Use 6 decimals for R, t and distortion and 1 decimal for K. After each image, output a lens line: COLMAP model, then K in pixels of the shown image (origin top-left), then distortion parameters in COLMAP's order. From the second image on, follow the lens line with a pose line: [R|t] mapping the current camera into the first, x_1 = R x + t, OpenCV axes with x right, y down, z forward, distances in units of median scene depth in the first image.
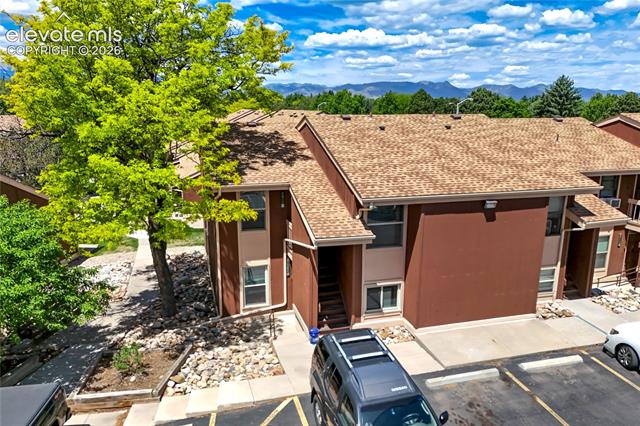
lens RADIAL K [[481.0, 0, 320.0], [0, 481.0, 213.0], [0, 0, 1]] dist [0.039703, -0.001157]
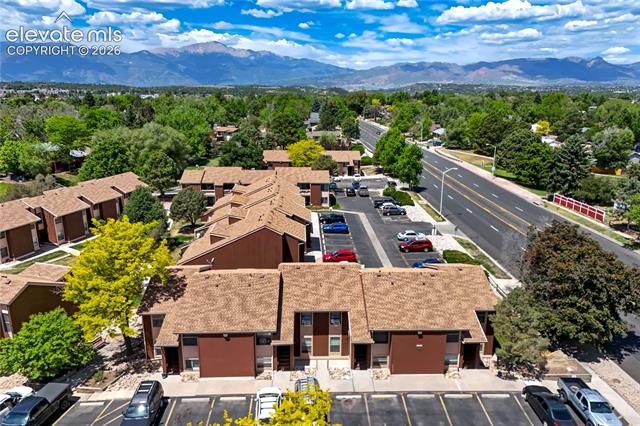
lens RADIAL K [[481.0, 0, 320.0], [0, 481.0, 213.0], [0, 0, 1]] dist [0.039703, -0.001157]
pose [[0.968728, 0.063548, -0.239848, 1.362839], [-0.054011, 0.997474, 0.046135, -0.785974], [0.242174, -0.031738, 0.969714, -1.322218]]
